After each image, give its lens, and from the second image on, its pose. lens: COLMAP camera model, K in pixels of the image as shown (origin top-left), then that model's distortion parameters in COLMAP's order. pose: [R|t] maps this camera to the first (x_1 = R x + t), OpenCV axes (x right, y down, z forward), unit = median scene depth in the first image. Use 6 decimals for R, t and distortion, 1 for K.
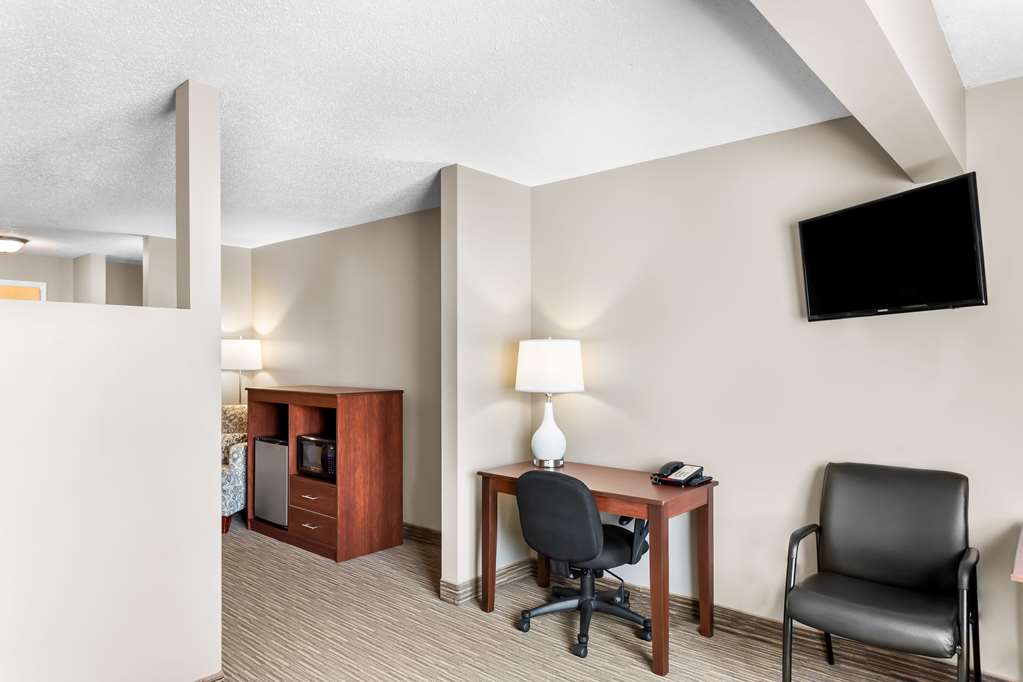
lens RADIAL K [[651.1, 0, 507.0], [0, 651.1, 349.8], [0, 0, 1]] dist [-0.023221, 0.002634]
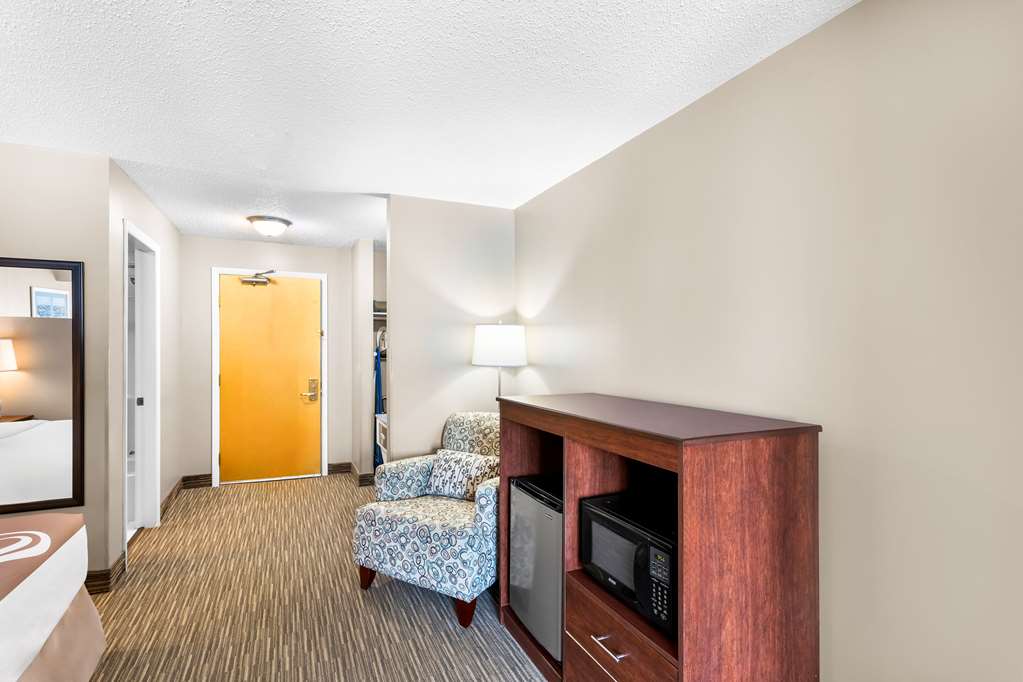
lens RADIAL K [[493.1, 0, 509.9], [0, 493.1, 346.5], [0, 0, 1]] dist [0.007041, 0.001058]
pose [[0.913562, 0.001305, -0.406697, -0.209906], [0.000531, 0.999990, 0.004401, 0.008062], [0.406699, -0.004237, 0.913553, 0.605705]]
